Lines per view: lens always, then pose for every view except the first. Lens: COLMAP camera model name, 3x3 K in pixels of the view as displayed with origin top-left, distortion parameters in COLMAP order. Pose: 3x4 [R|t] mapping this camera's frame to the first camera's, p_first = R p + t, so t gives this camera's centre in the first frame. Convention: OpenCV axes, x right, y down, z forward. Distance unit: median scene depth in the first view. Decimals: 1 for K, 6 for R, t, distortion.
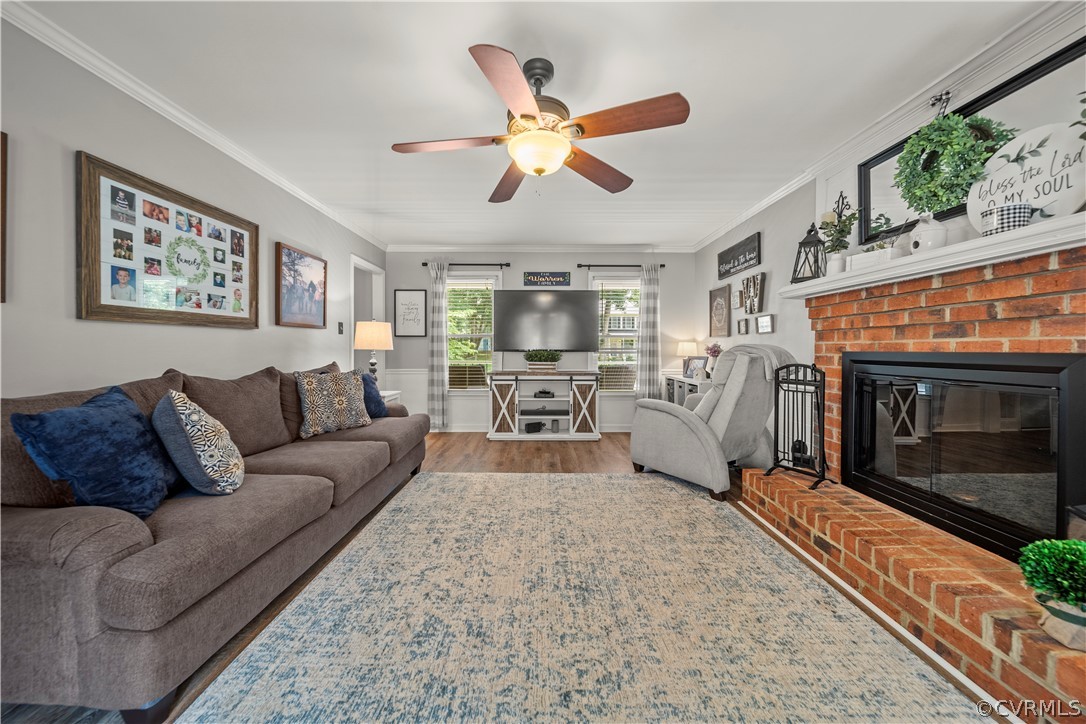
lens RADIAL K [[388.8, 0, 545.2], [0, 388.8, 344.4], [0, 0, 1]] dist [-0.000298, -0.000111]
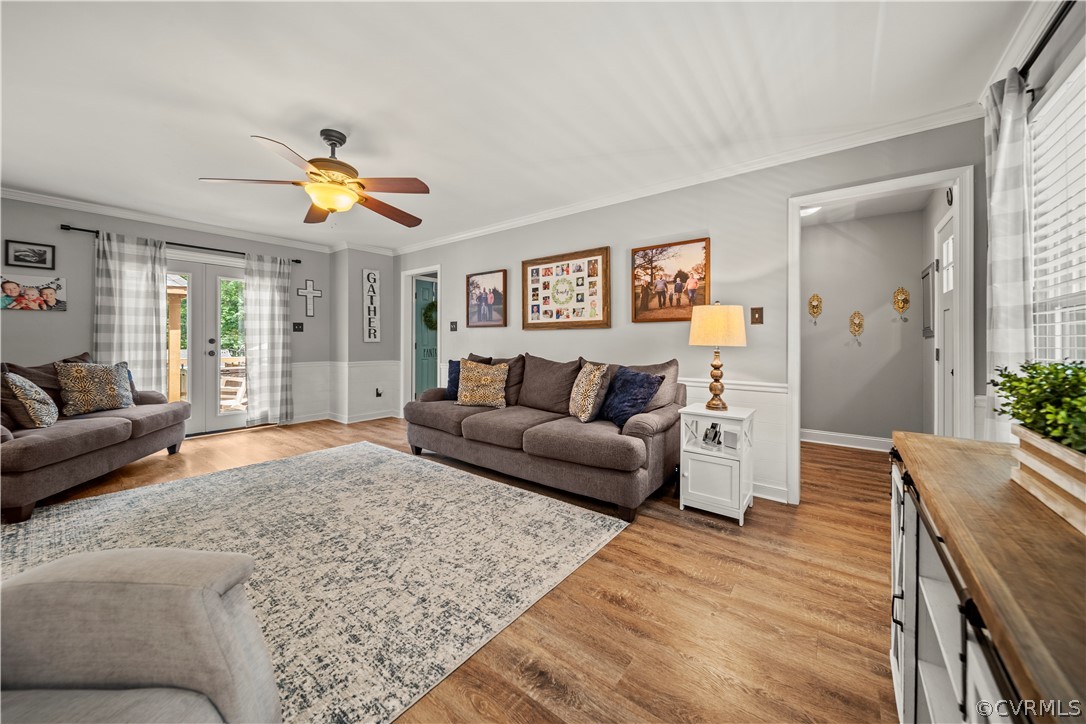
lens RADIAL K [[388.8, 0, 545.2], [0, 388.8, 344.4], [0, 0, 1]] dist [-0.000298, -0.000111]
pose [[-0.617500, 0.002474, -0.786567, 0.458435], [0.001502, 0.999997, 0.001966, 0.013353], [0.786570, 0.000033, -0.617501, 1.911743]]
